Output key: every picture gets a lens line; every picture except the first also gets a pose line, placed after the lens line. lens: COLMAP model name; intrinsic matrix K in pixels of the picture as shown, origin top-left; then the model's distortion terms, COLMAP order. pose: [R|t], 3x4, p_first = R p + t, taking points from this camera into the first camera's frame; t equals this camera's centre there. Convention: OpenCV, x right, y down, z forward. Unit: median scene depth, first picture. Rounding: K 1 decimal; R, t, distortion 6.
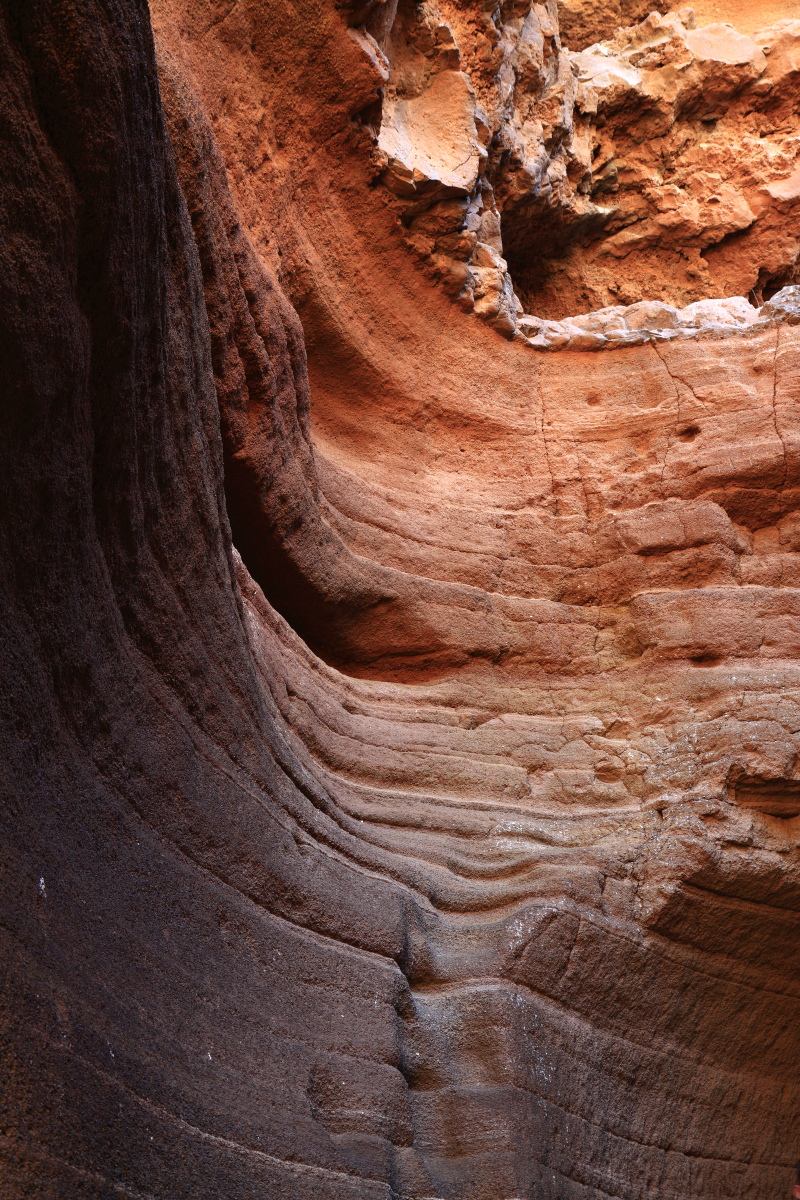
lens RADIAL K [[1311.3, 0, 403.5], [0, 1311.3, 606.4], [0, 0, 1]] dist [0.051721, 0.000000]
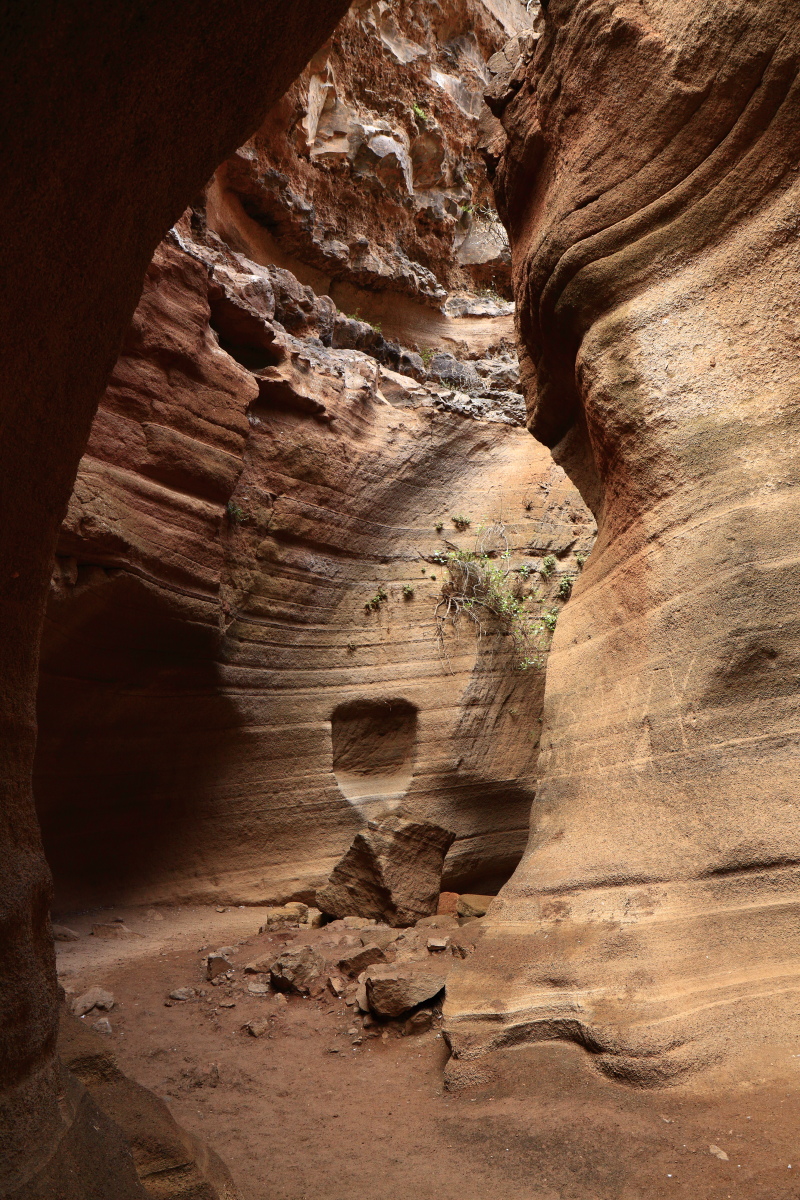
lens RADIAL K [[944.9, 0, 407.4], [0, 944.9, 605.8], [0, 0, 1]] dist [-0.106333, 0.099609]
pose [[0.637909, 0.170573, 0.750984, -0.214570], [-0.324668, 0.943833, 0.061407, 0.020436], [-0.698329, -0.282992, 0.657459, 0.029468]]
